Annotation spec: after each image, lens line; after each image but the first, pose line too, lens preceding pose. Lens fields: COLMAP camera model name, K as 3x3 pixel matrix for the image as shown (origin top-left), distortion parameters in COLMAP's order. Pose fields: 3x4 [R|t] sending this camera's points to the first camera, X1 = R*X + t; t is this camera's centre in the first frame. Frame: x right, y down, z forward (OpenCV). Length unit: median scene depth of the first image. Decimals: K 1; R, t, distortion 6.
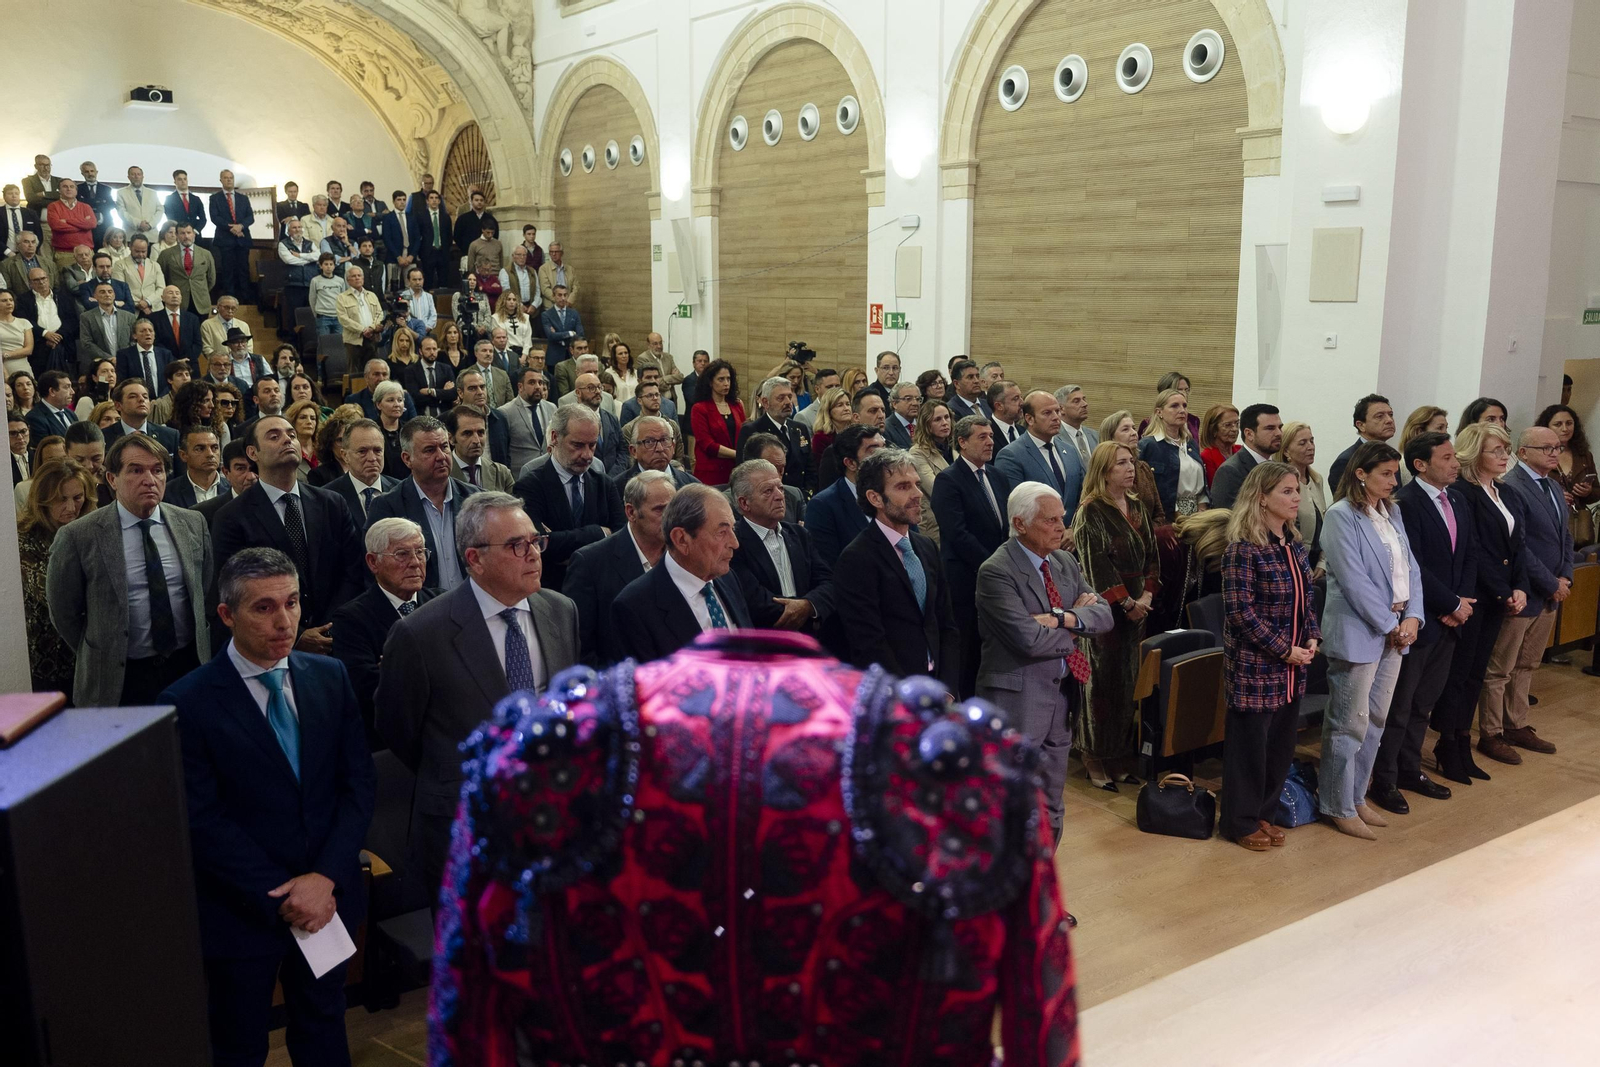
lens RADIAL K [[1398.2, 0, 801.2], [0, 1398.2, 536.1], [0, 0, 1]] dist [0.006404, 0.008224]
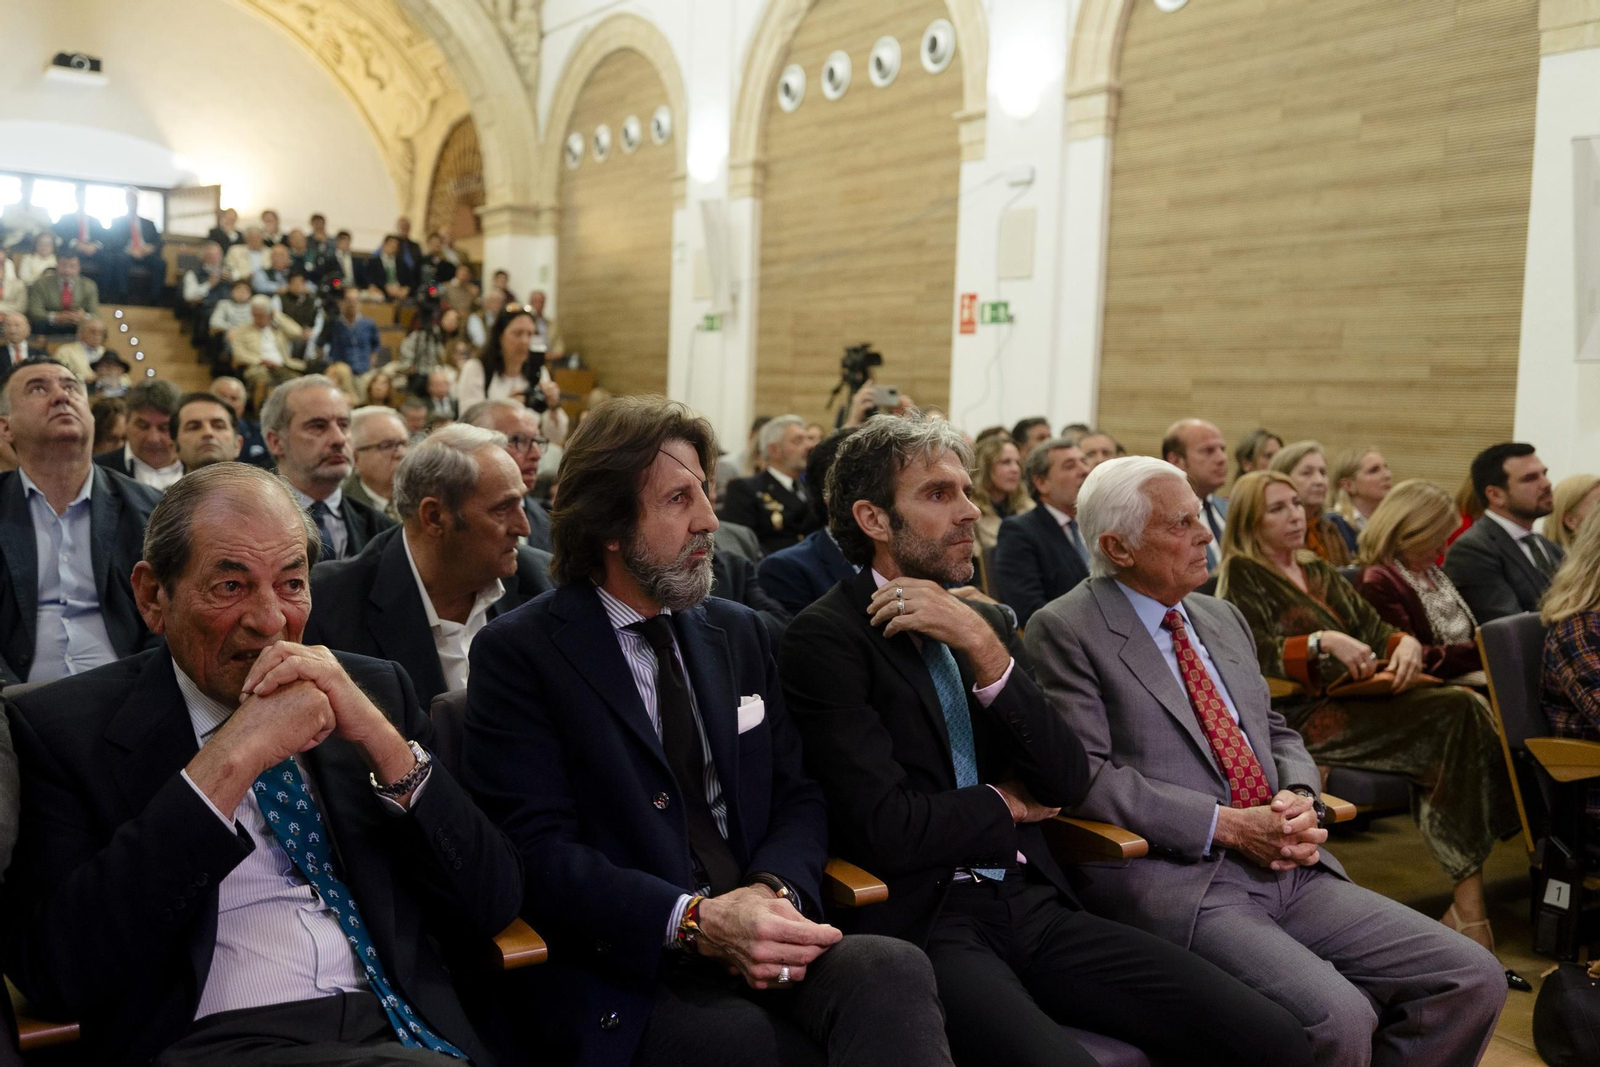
lens RADIAL K [[1565.2, 0, 799.3], [0, 1565.2, 530.0], [0, 0, 1]] dist [0.007121, 0.000000]
pose [[0.998621, 0.038158, -0.036056, -0.000497], [-0.041534, 0.994314, -0.098057, 0.039012], [0.032109, 0.099420, 0.994527, 0.188453]]
